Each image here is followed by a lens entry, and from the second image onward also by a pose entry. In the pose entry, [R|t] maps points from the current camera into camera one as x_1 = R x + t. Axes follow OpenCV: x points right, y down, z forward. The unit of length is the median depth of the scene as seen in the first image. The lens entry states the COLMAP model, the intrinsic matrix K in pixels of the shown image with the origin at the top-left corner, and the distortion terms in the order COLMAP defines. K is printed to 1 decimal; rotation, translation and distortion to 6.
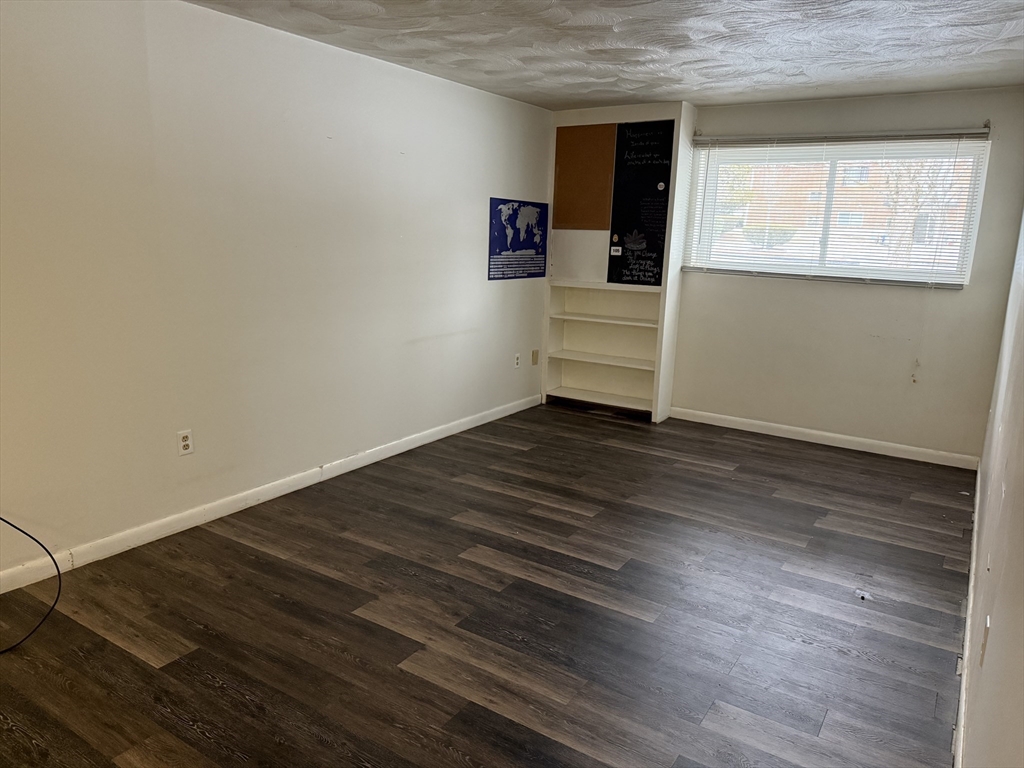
lens RADIAL K [[720.8, 0, 527.8], [0, 720.8, 400.4], [0, 0, 1]] dist [0.072045, -0.117186]
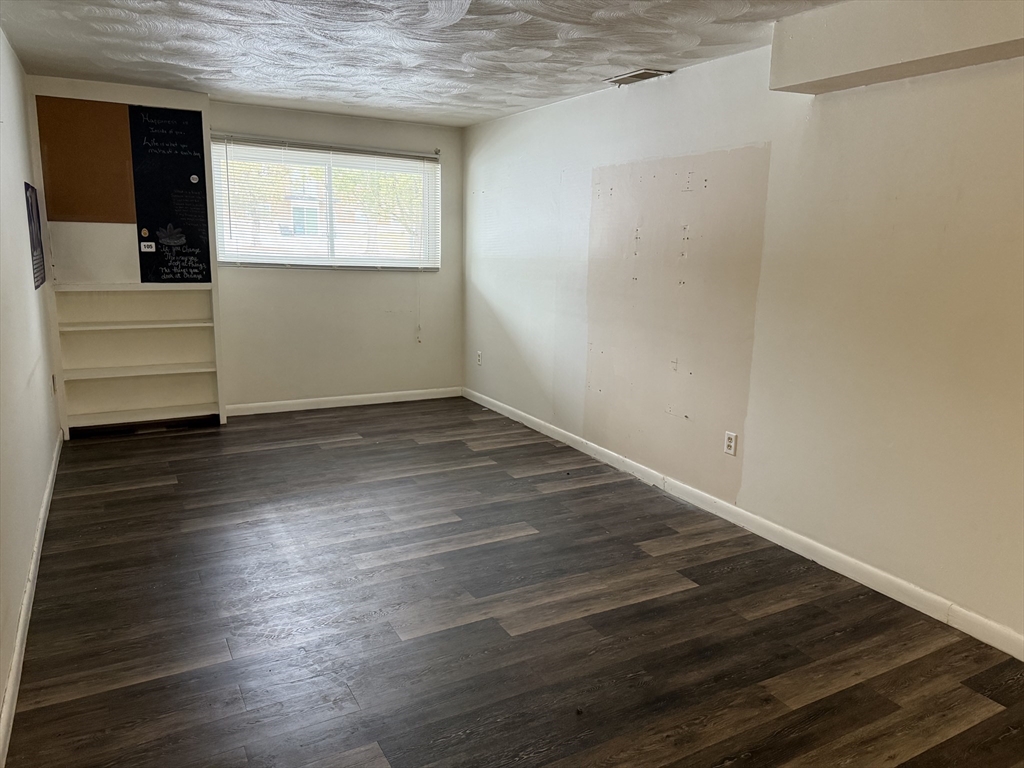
lens RADIAL K [[728.8, 0, 512.0], [0, 728.8, 384.0], [0, 0, 1]] dist [0.073210, -0.121321]
pose [[0.442641, -0.190822, 0.876160, -0.518391], [0.187234, 0.975226, 0.117807, -0.066823], [-0.876933, 0.111900, 0.467404, 0.208740]]
